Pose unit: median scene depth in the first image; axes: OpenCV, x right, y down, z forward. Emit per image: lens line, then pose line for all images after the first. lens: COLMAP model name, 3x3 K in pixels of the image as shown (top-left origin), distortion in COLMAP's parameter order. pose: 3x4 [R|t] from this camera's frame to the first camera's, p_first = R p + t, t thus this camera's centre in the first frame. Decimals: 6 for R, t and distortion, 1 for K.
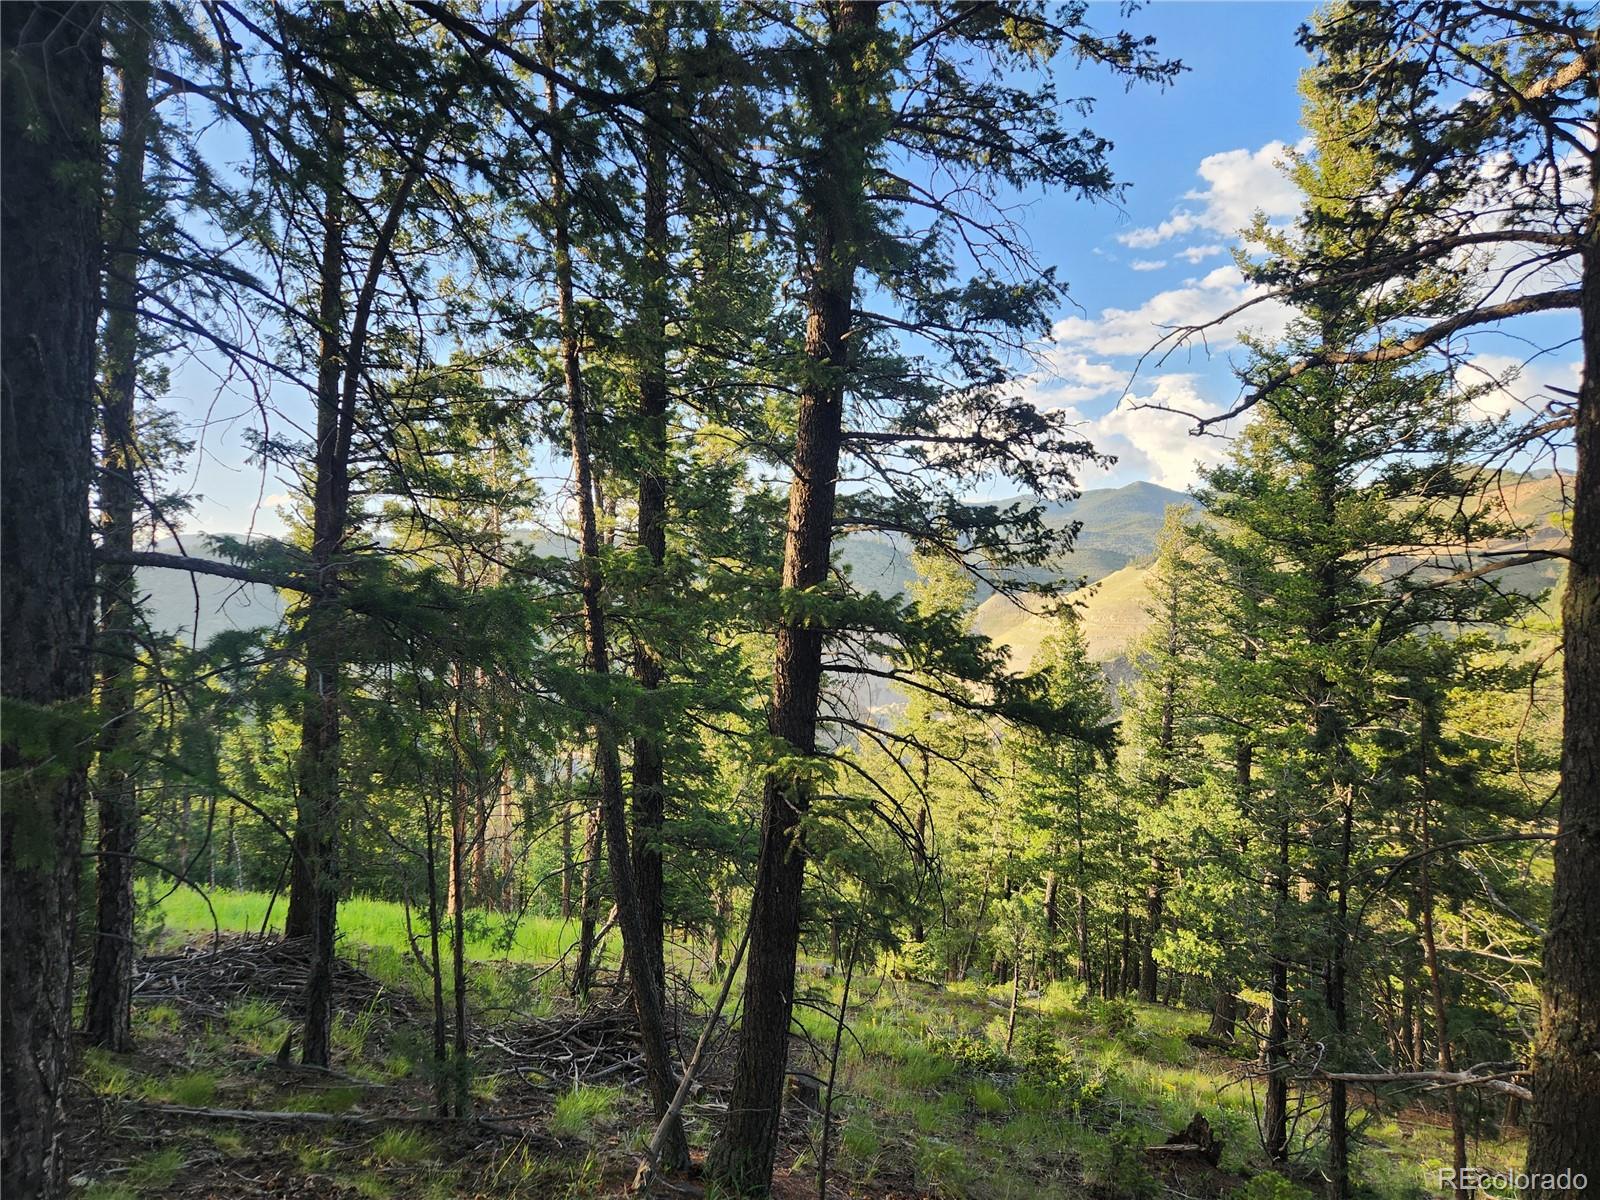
lens RADIAL K [[1088.6, 0, 797.3], [0, 1088.6, 600.4], [0, 0, 1]] dist [0.048562, -0.002333]
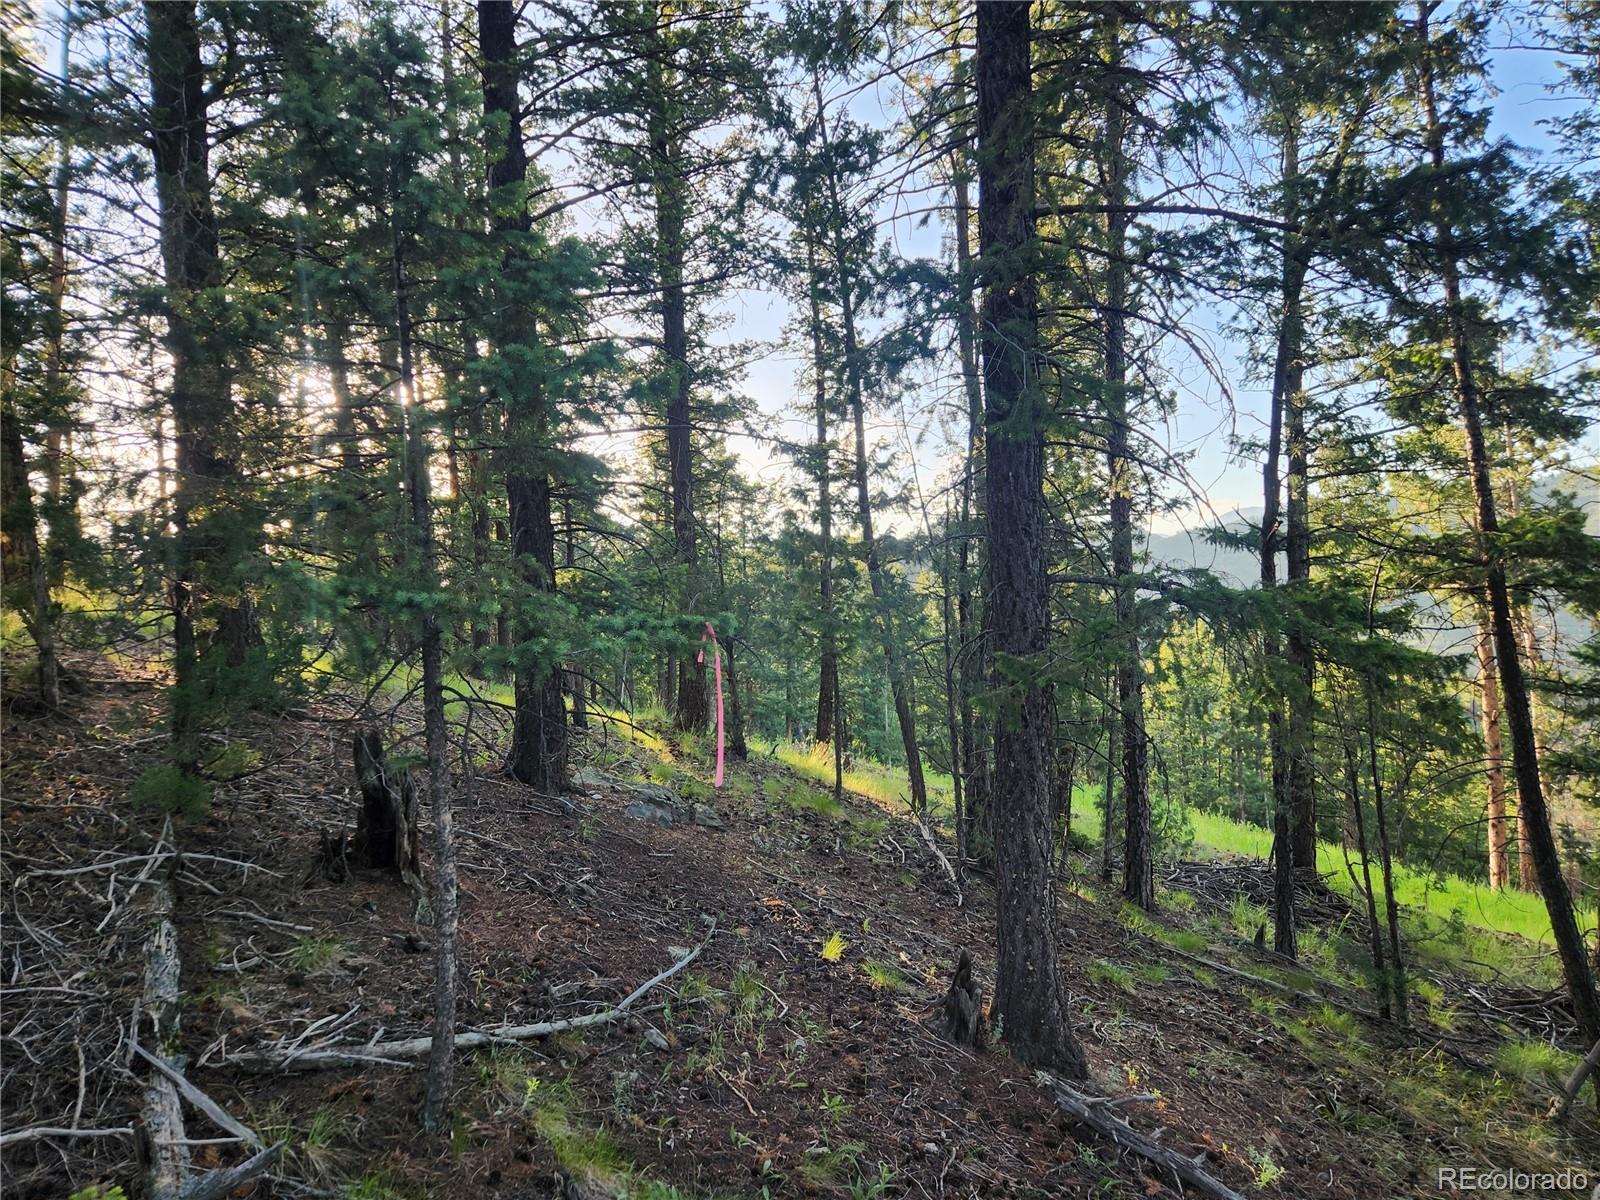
lens RADIAL K [[1088.6, 0, 792.7], [0, 1088.6, 598.6], [0, 0, 1]] dist [0.048562, -0.002333]
pose [[0.621924, -0.029670, -0.782515, 0.167713], [0.055624, 0.998432, 0.006352, -0.015904], [0.781099, -0.047477, 0.622599, -0.151935]]
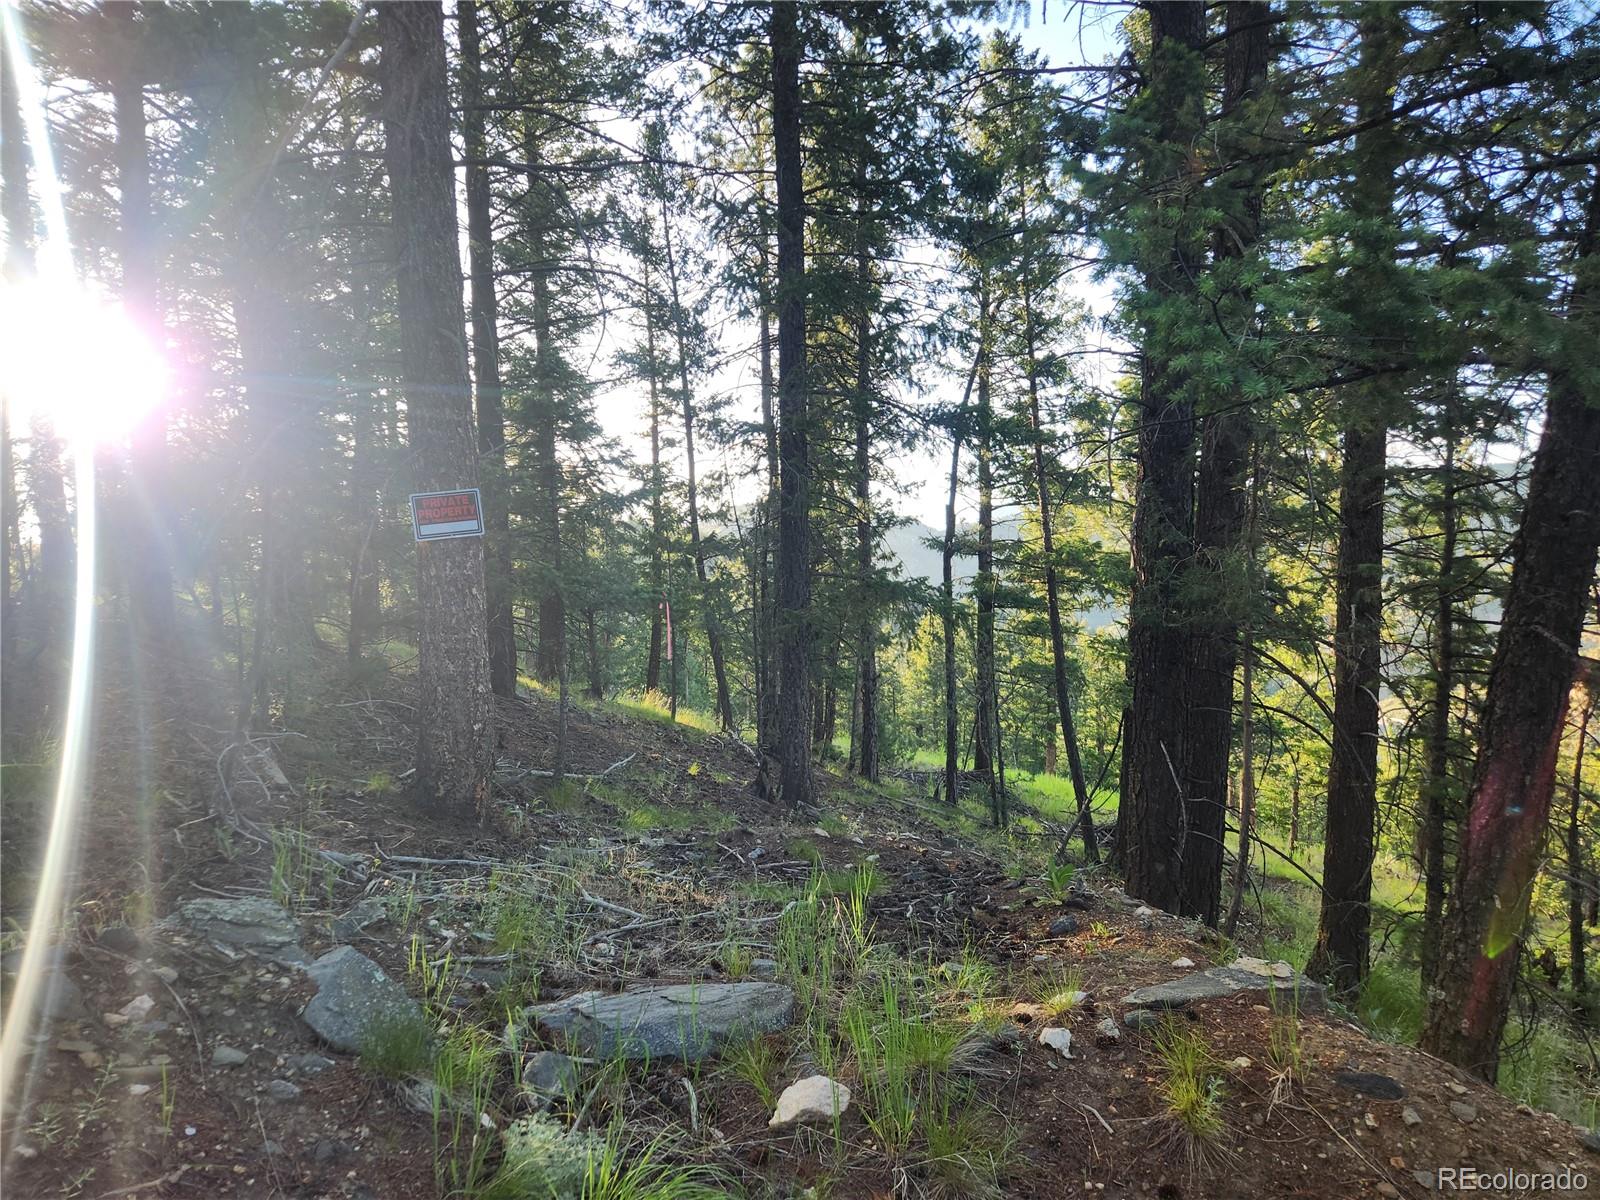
lens RADIAL K [[1088.6, 0, 799.1], [0, 1088.6, 598.8], [0, 0, 1]] dist [0.048562, -0.002333]
pose [[0.763154, -0.008840, -0.646156, 0.565918], [0.035710, 0.998955, 0.028510, -0.022238], [0.645229, -0.044832, 0.762672, -0.607376]]
